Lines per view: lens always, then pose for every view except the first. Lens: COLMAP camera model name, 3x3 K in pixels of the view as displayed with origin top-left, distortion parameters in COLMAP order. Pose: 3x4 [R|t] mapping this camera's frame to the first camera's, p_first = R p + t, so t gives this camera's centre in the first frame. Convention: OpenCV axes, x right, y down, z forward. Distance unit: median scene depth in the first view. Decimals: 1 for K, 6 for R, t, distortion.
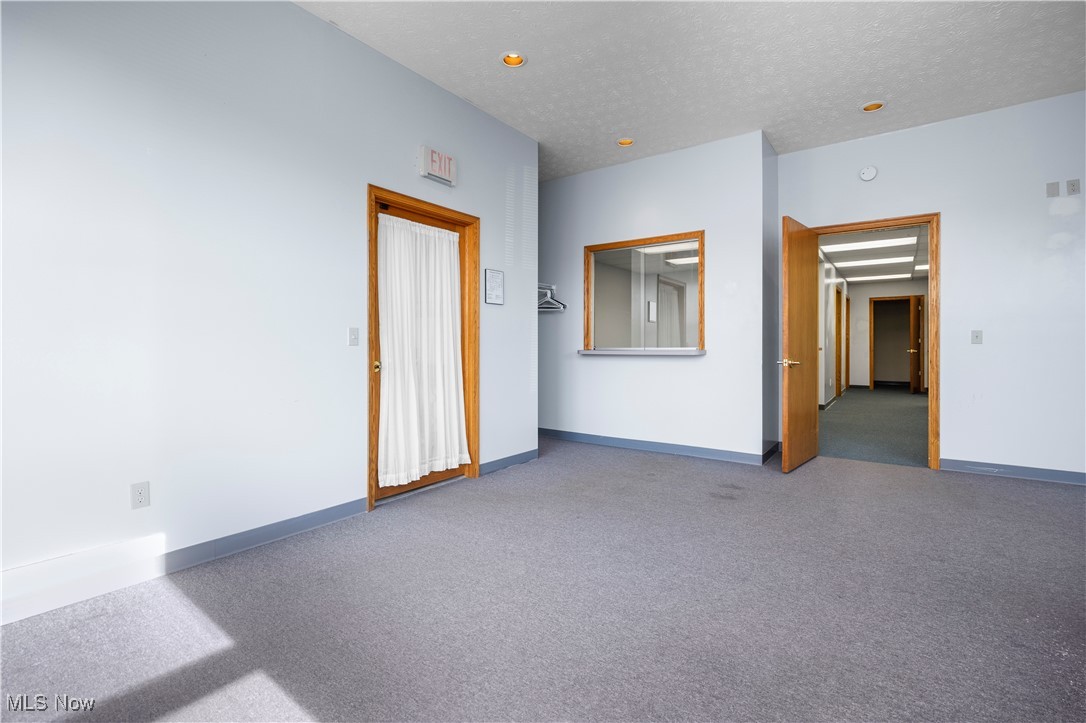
lens RADIAL K [[494.6, 0, 543.0], [0, 494.6, 361.5], [0, 0, 1]] dist [0.001001, -0.000249]
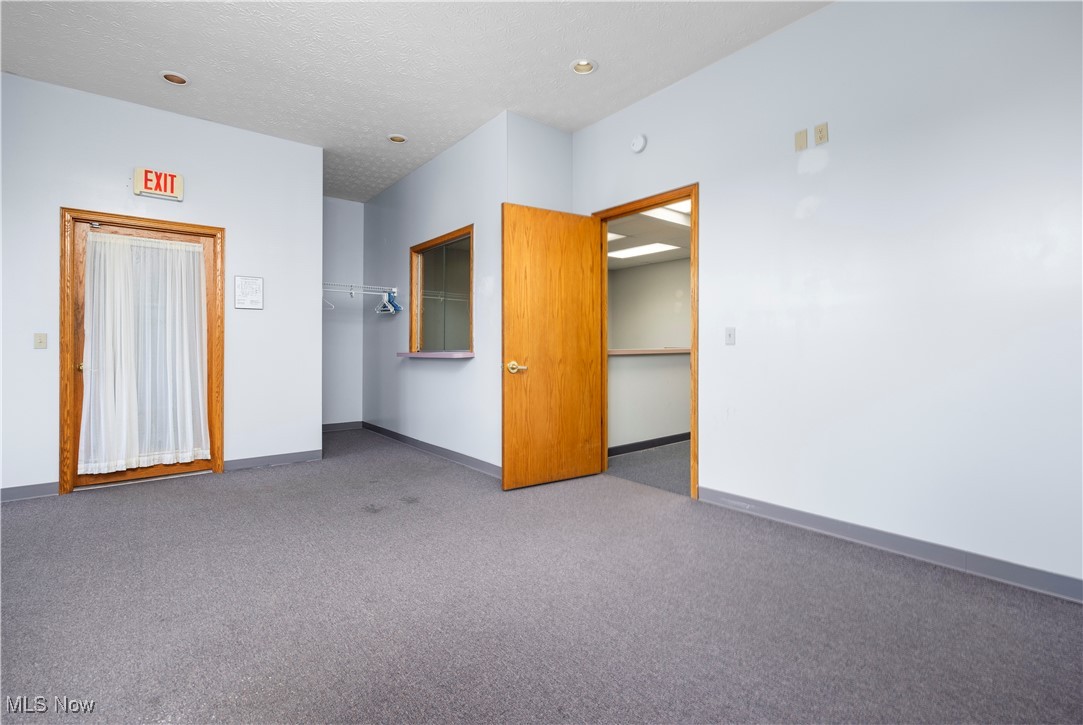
lens RADIAL K [[488.1, 0, 541.5], [0, 488.1, 362.5], [0, 0, 1]] dist [-0.004220, -0.000667]
pose [[0.965524, 0.004310, -0.260278, 0.800770], [-0.006434, 0.999953, -0.007309, 0.001069], [0.260234, 0.008732, 0.965506, 0.169732]]
